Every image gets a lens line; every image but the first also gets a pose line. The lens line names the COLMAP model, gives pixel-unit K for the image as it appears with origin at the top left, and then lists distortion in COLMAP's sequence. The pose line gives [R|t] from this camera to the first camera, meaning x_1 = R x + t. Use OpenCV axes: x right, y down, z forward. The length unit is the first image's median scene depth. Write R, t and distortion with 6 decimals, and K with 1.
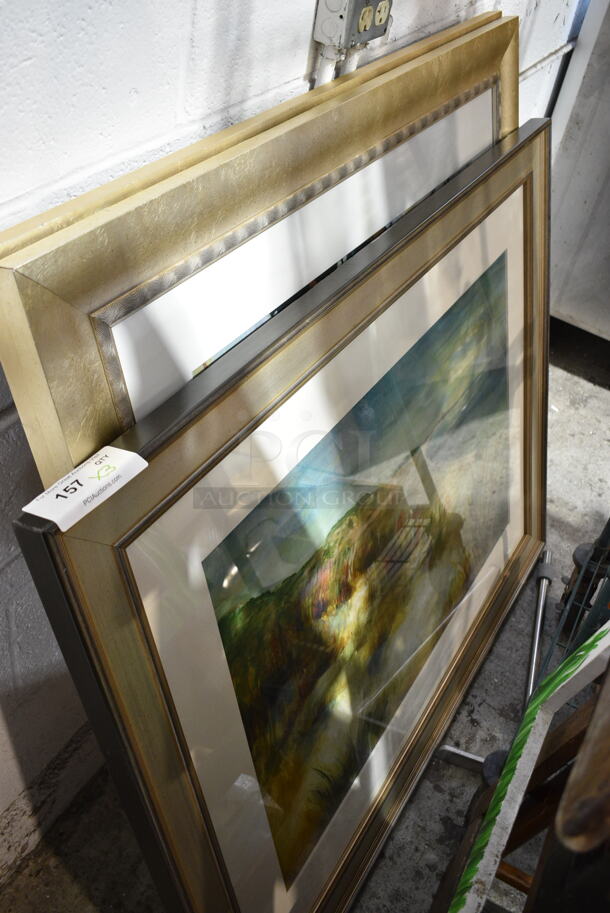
lens RADIAL K [[891.3, 0, 302.1], [0, 891.3, 453.6], [0, 0, 1]] dist [-0.021723, 0.000000]
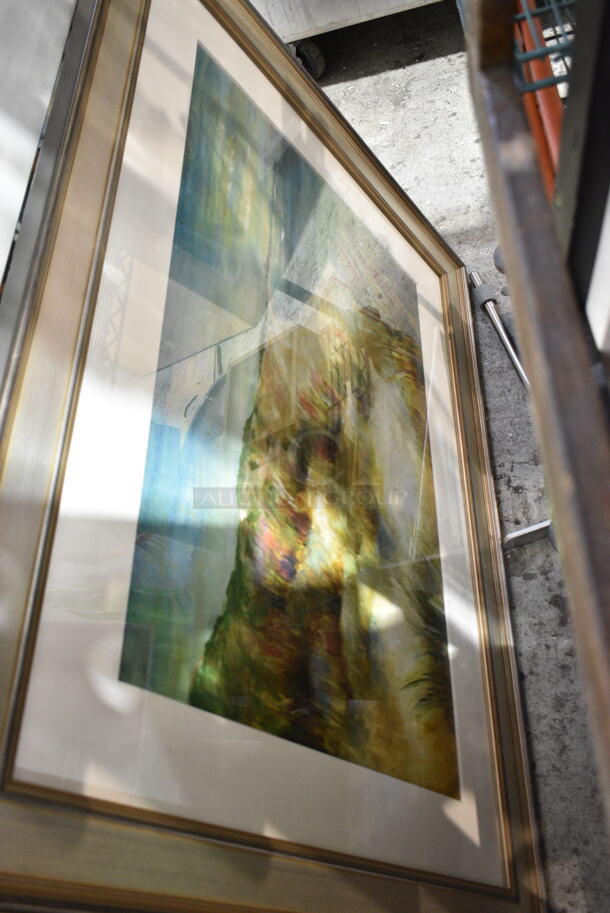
lens RADIAL K [[891.3, 0, 304.5], [0, 891.3, 454.4], [0, 0, 1]] dist [-0.021723, 0.000000]
pose [[0.768085, -0.636717, -0.068091, 0.124907], [0.635770, 0.745580, 0.199768, -0.052339], [-0.076429, -0.196729, 0.977474, 0.147753]]
